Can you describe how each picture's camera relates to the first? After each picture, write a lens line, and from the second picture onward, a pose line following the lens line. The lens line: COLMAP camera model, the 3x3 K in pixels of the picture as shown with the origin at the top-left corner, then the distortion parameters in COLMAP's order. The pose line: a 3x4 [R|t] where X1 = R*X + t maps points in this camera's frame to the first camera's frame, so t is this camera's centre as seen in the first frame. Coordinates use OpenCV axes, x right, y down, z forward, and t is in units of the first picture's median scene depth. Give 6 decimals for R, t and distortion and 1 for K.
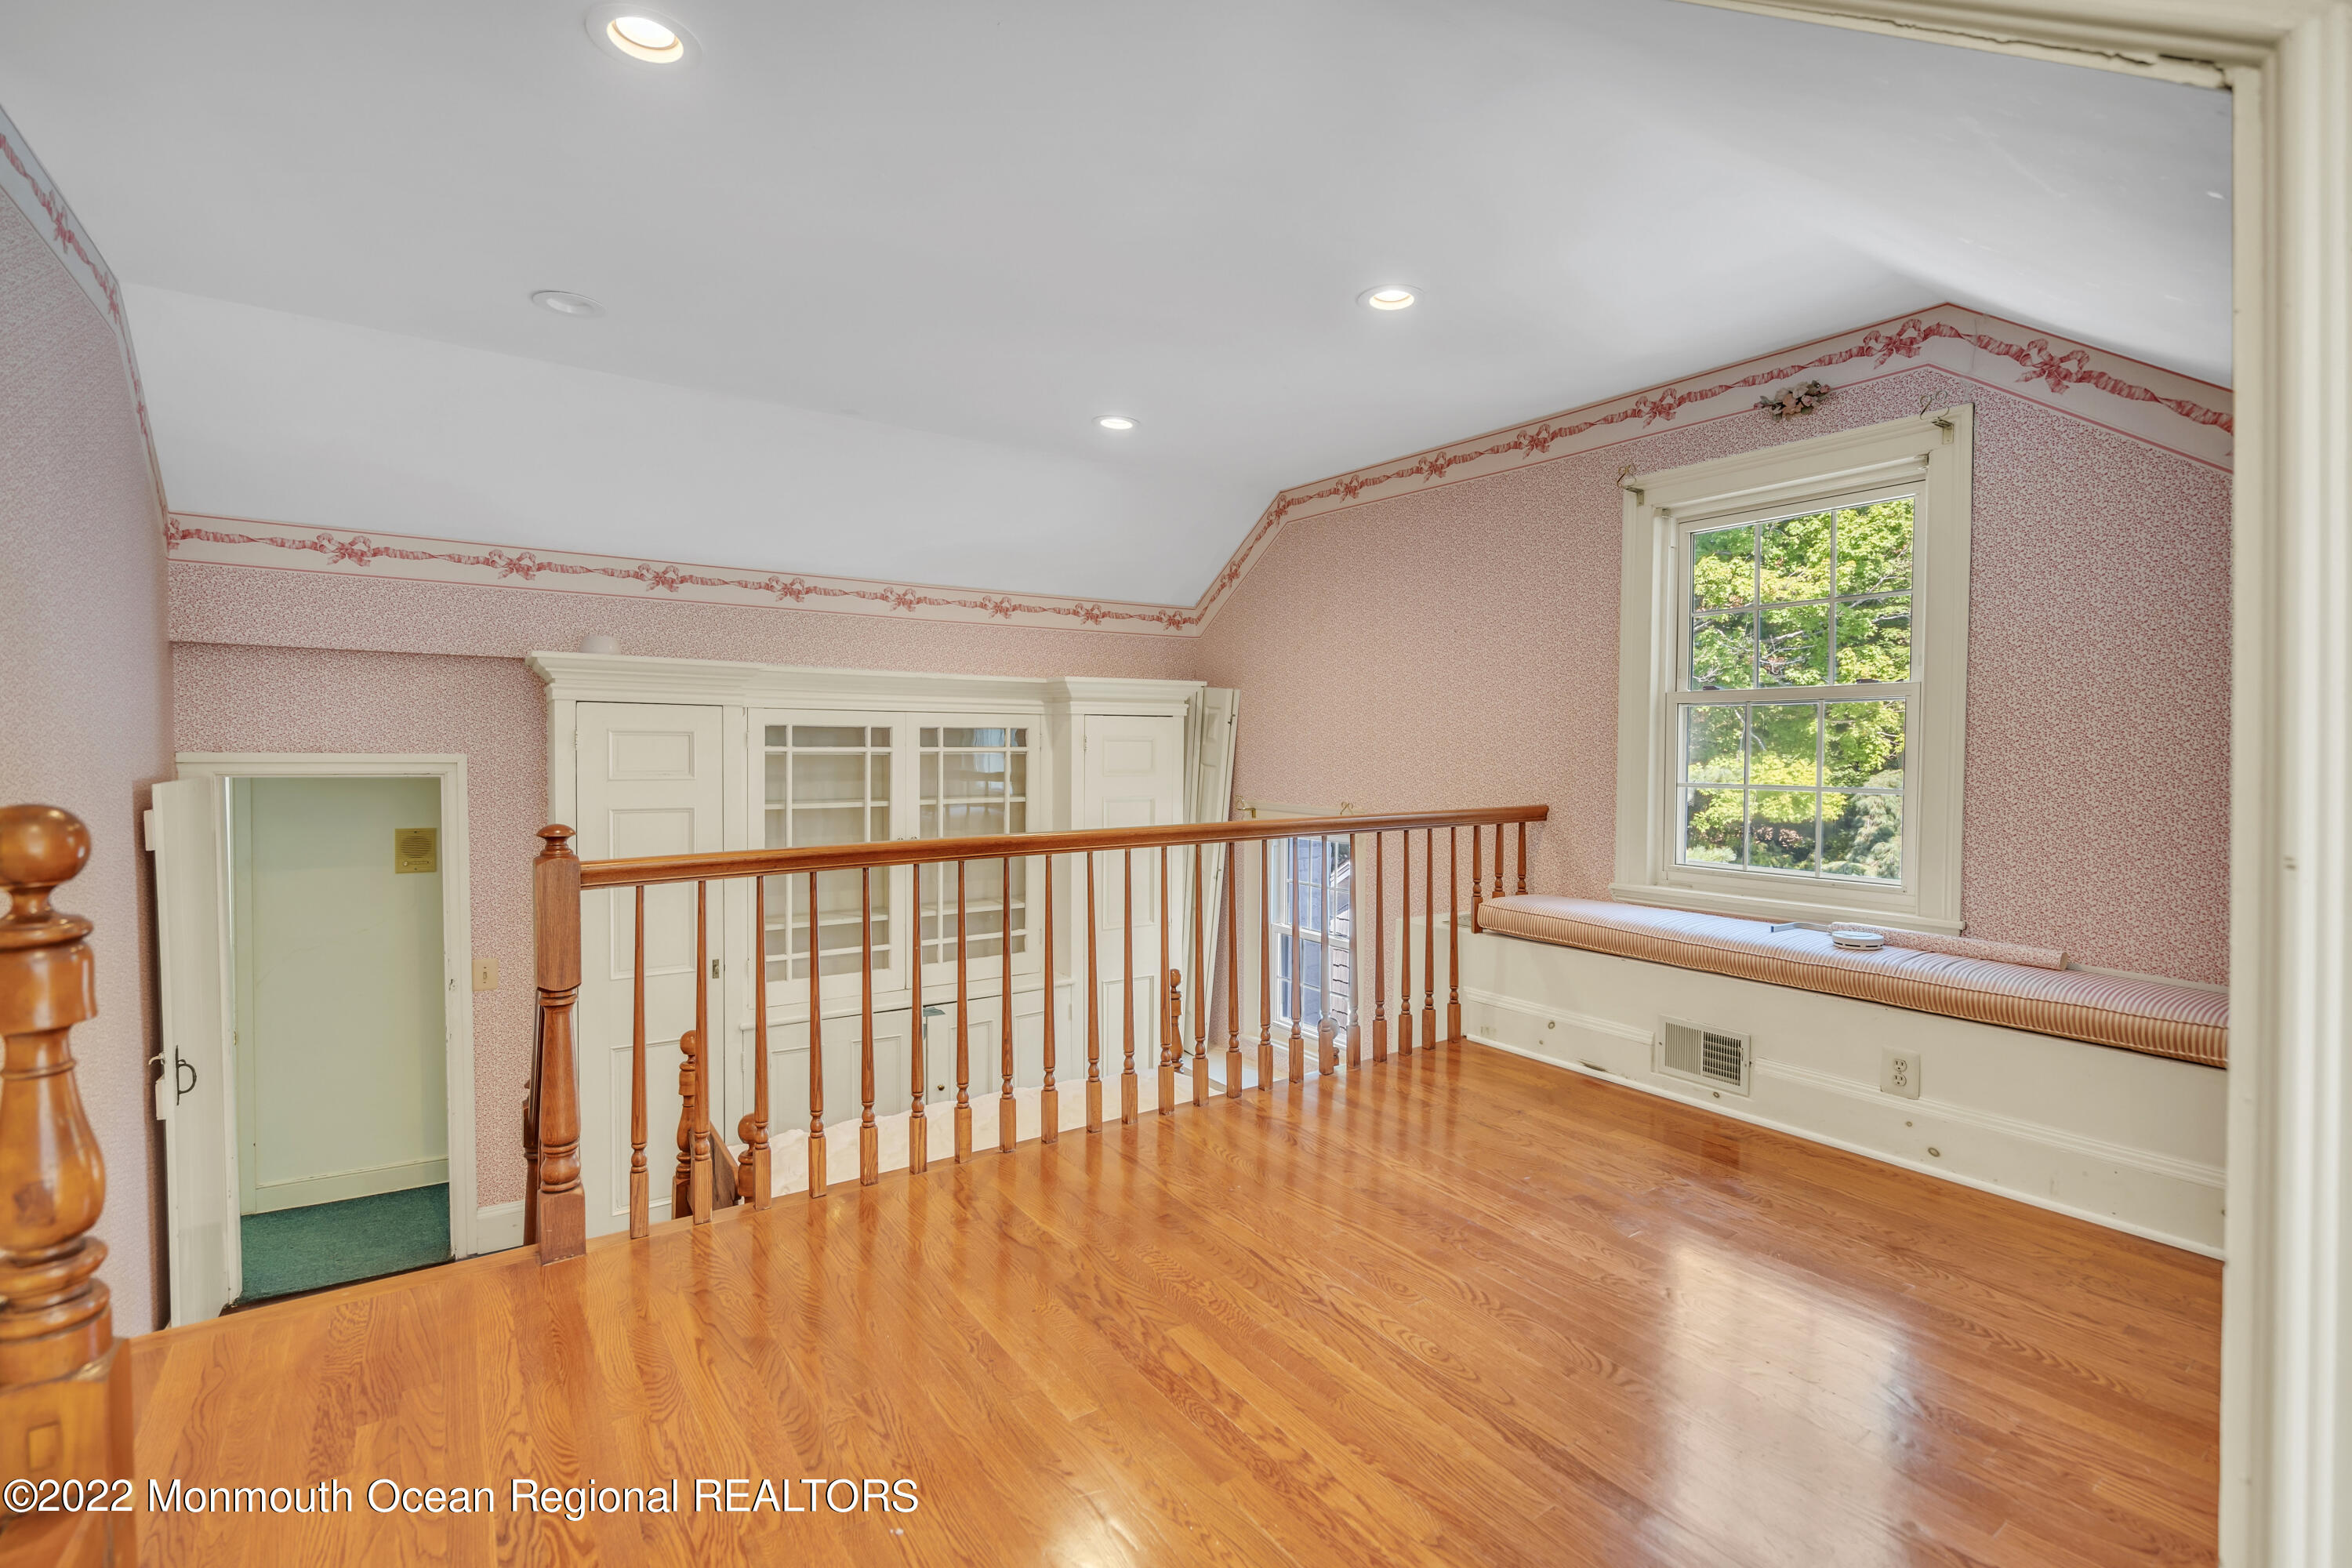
lens RADIAL K [[1071.8, 0, 1187.0], [0, 1071.8, 773.5], [0, 0, 1]] dist [-0.004123, 0.000948]
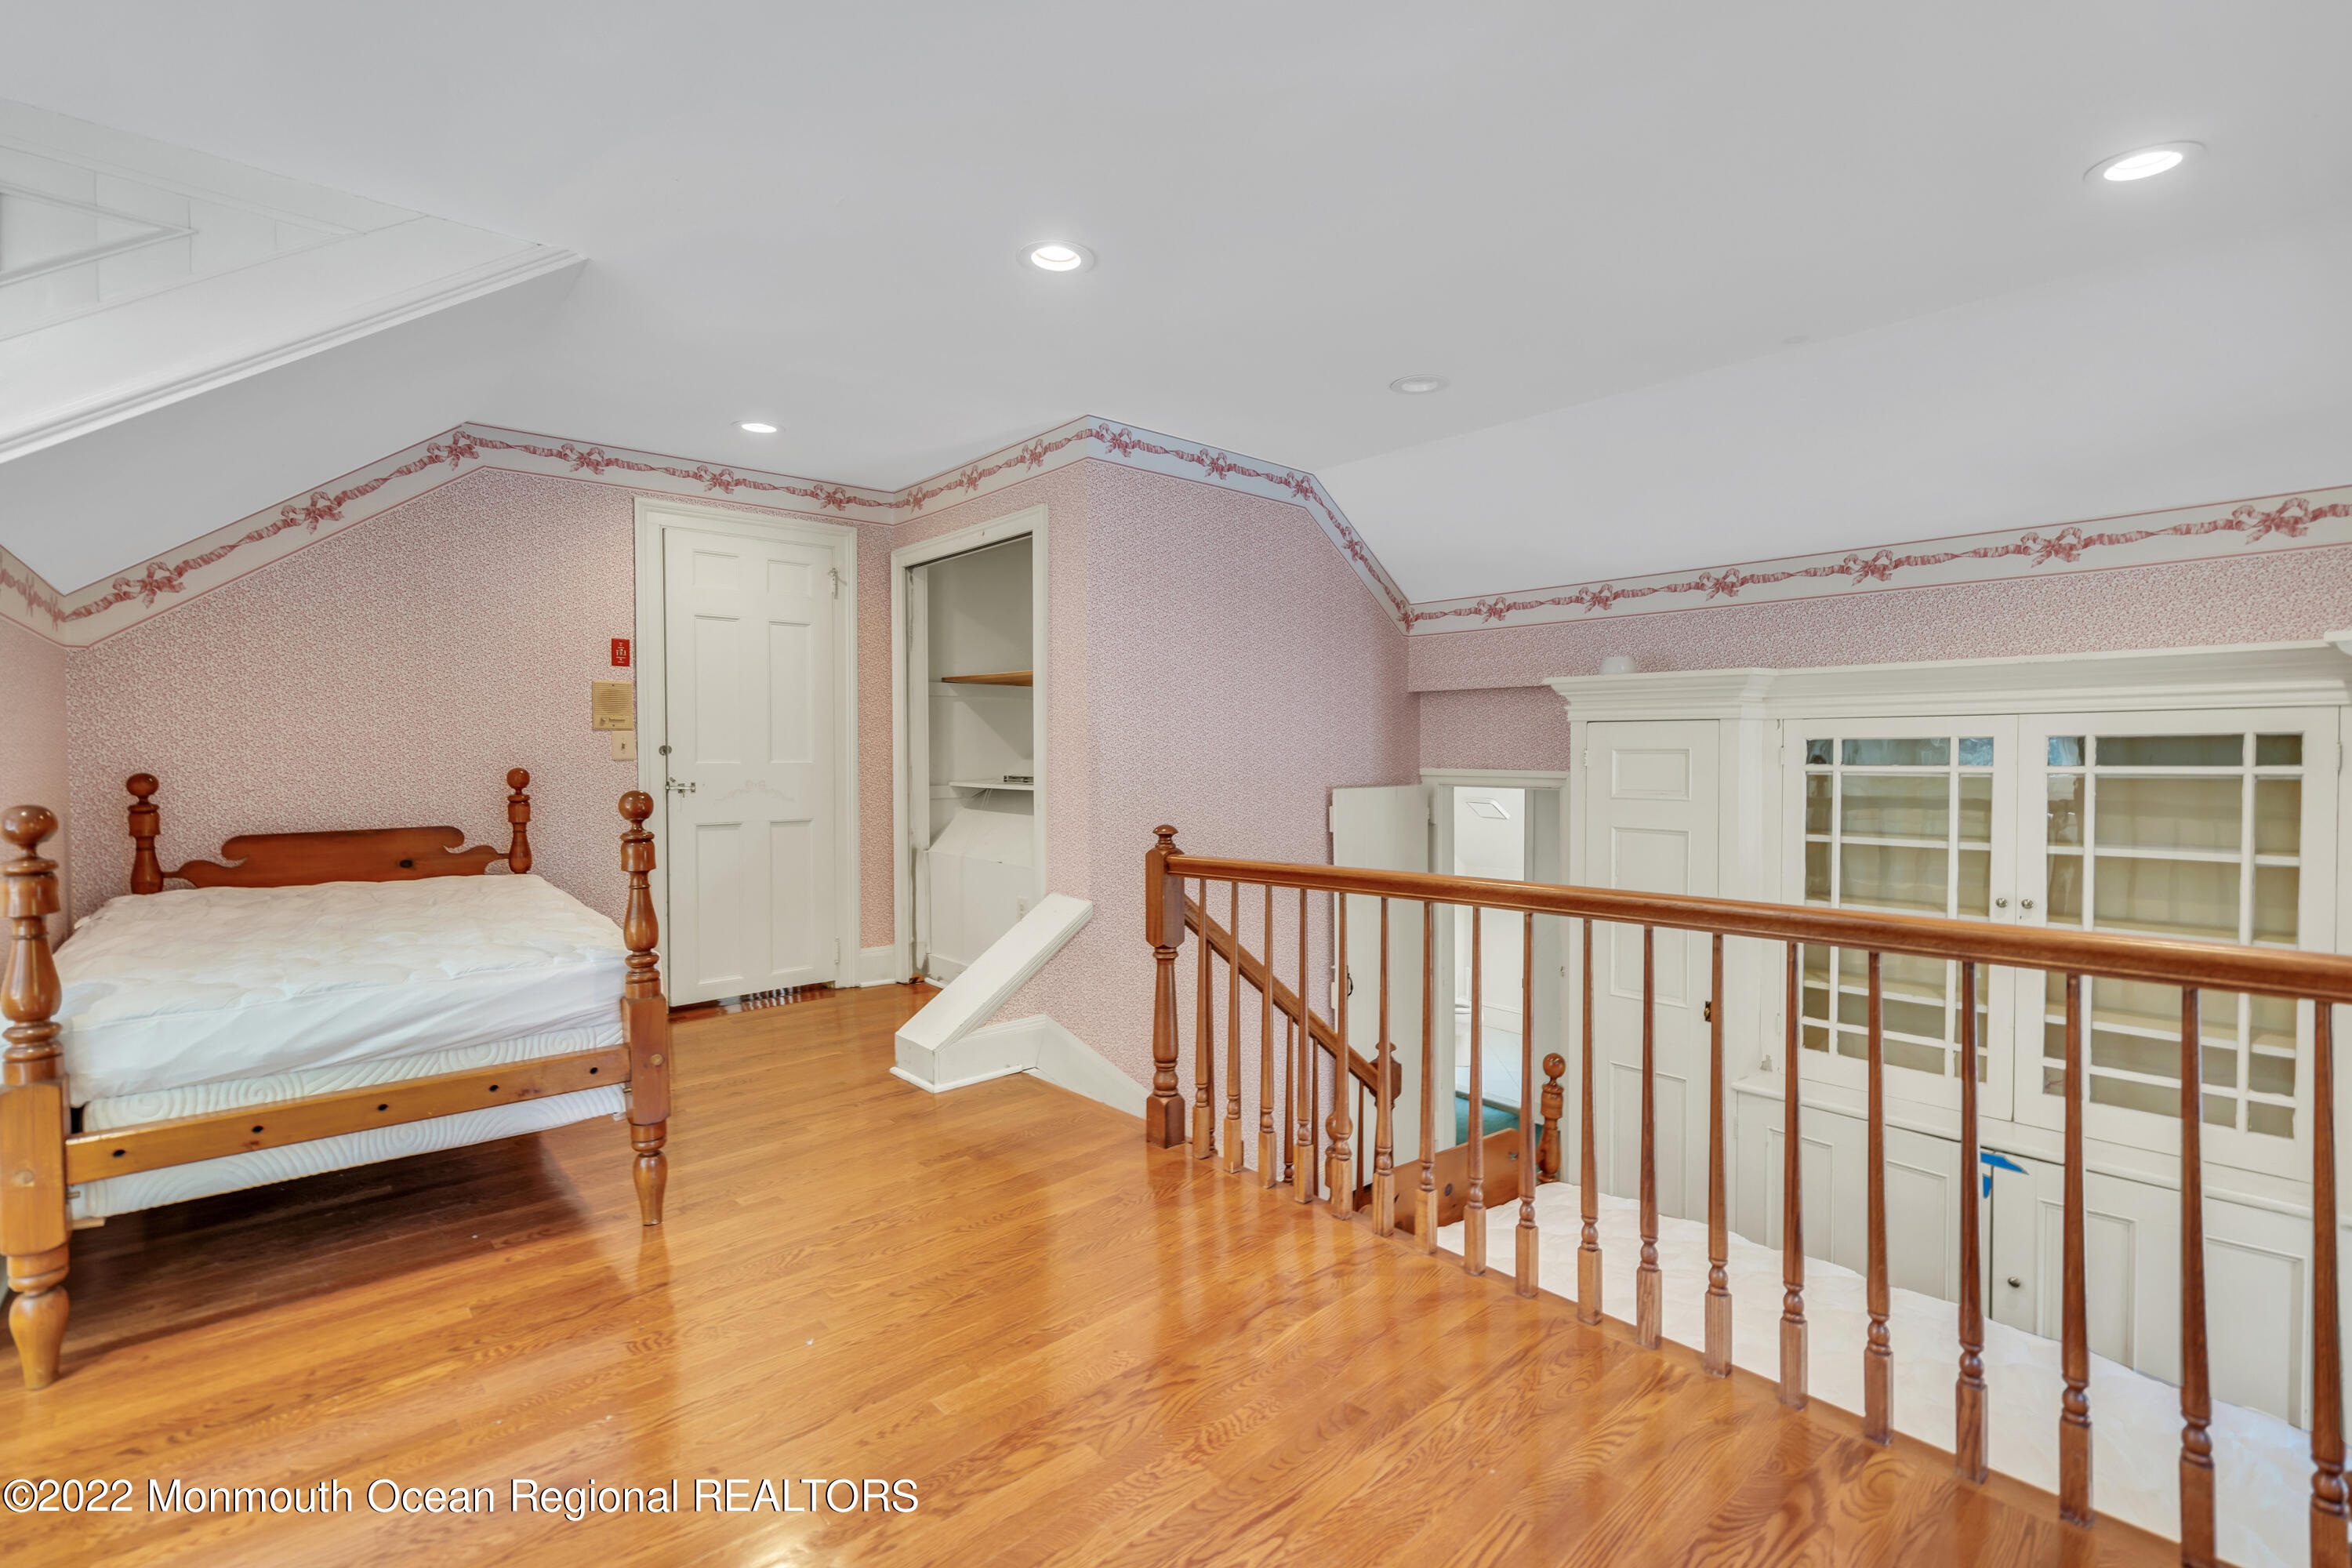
lens RADIAL K [[1071.8, 0, 1182.8], [0, 1071.8, 772.2], [0, 0, 1]] dist [-0.004123, 0.000948]
pose [[0.118460, 0.006780, -0.992936, 0.459027], [-0.024625, 0.999689, 0.003889, -0.013524], [0.992653, 0.023990, 0.118590, 0.519443]]
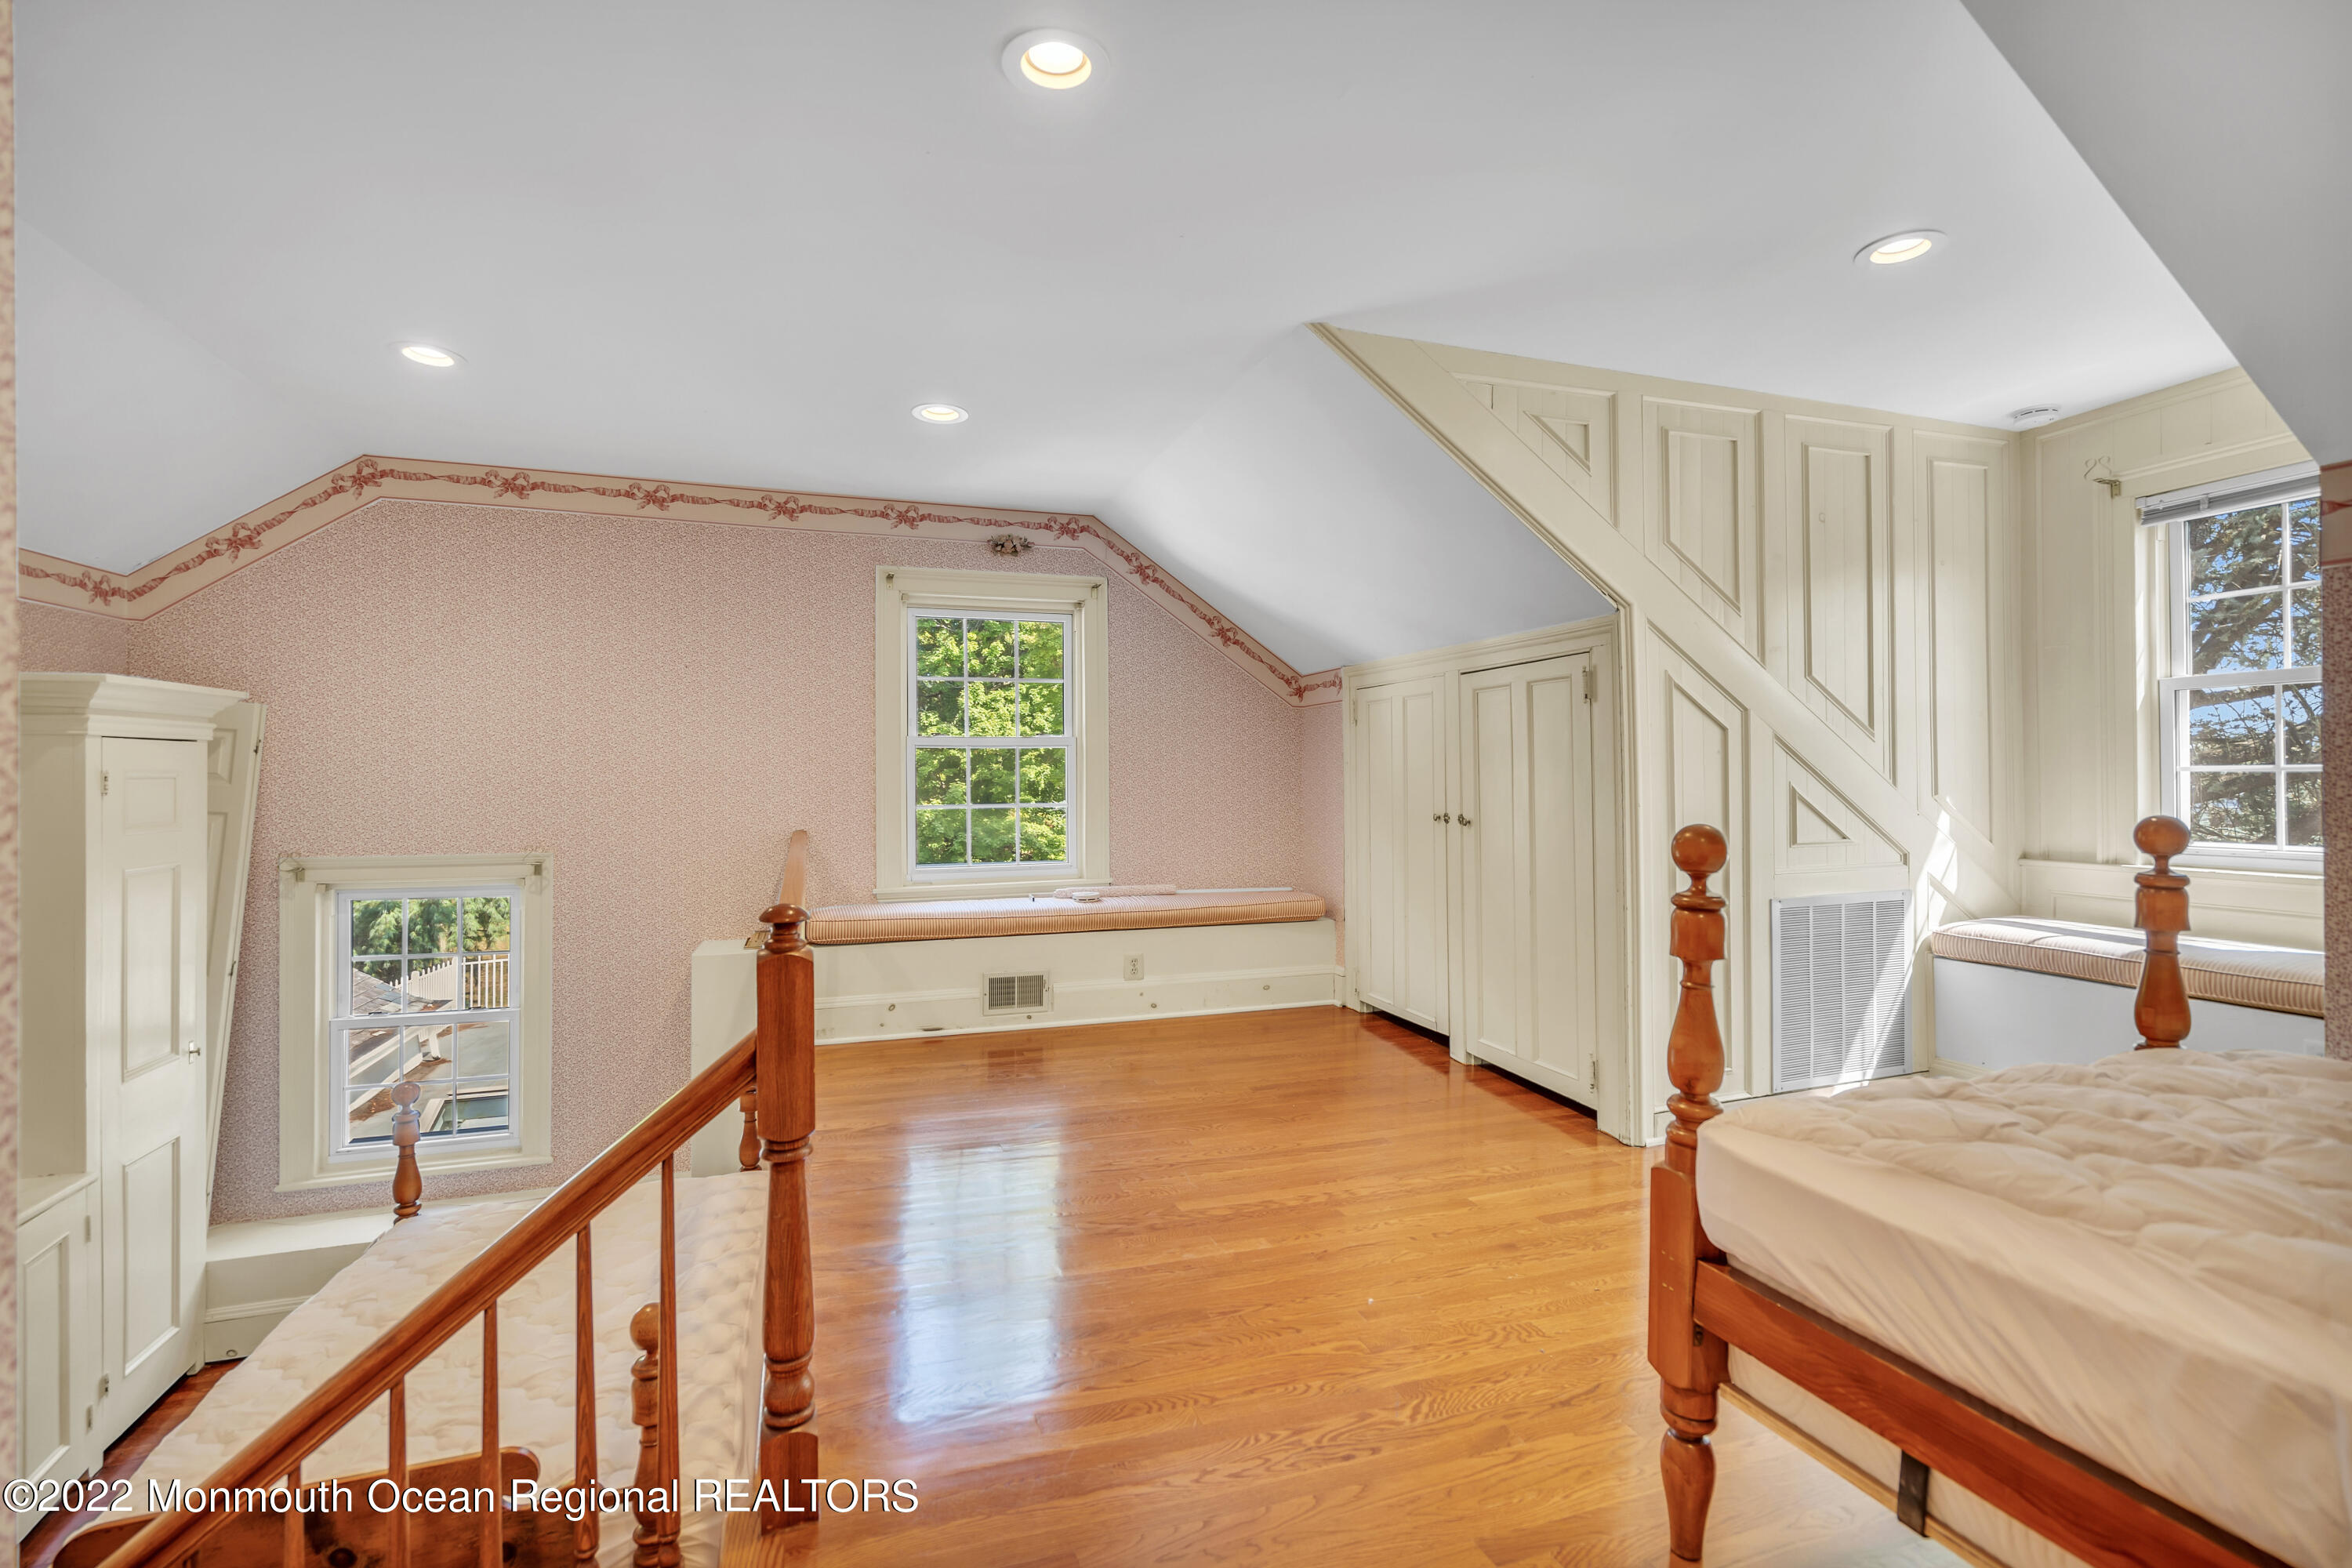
lens RADIAL K [[1071.8, 0, 1184.5], [0, 1071.8, 774.3], [0, 0, 1]] dist [-0.004123, 0.000948]
pose [[0.277962, -0.005816, 0.960574, -0.726255], [0.031827, 0.999488, -0.003158, -0.015621], [-0.960065, 0.031450, 0.278005, 0.328642]]
